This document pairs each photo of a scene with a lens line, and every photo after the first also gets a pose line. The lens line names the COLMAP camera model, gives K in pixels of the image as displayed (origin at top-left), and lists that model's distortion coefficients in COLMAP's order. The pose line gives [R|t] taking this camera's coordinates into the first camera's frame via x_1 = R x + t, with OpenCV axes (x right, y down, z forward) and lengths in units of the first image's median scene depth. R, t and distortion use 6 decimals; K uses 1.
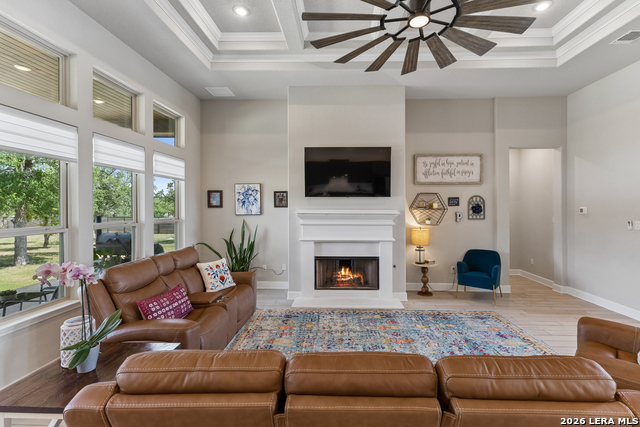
lens RADIAL K [[299.9, 0, 337.3], [0, 299.9, 204.0], [0, 0, 1]] dist [0.008024, -0.000645]
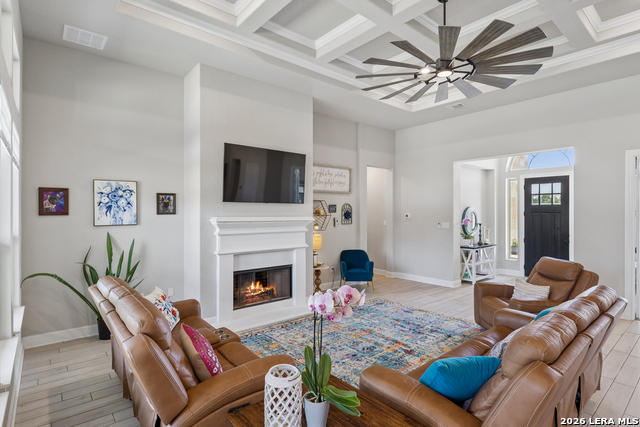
lens RADIAL K [[325.4, 0, 328.4], [0, 325.4, 208.3], [0, 0, 1]] dist [0.003526, -0.001468]
pose [[0.746049, 0.008386, 0.665838, -0.461249], [-0.004463, 0.999961, -0.007593, -0.000037], [-0.665876, 0.002693, 0.746058, 0.119771]]
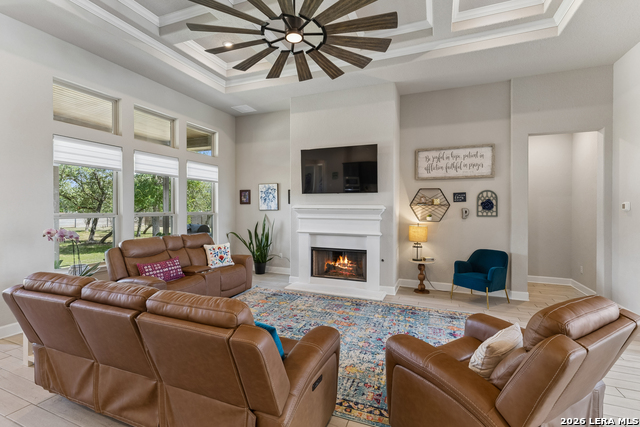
lens RADIAL K [[299.9, 0, 328.1], [0, 299.9, 207.3], [0, 0, 1]] dist [0.008024, -0.000645]
pose [[0.935065, 0.001703, -0.354472, 0.363158], [0.000109, 0.999987, 0.005094, 0.020058], [0.354477, -0.004802, 0.935053, -0.021967]]
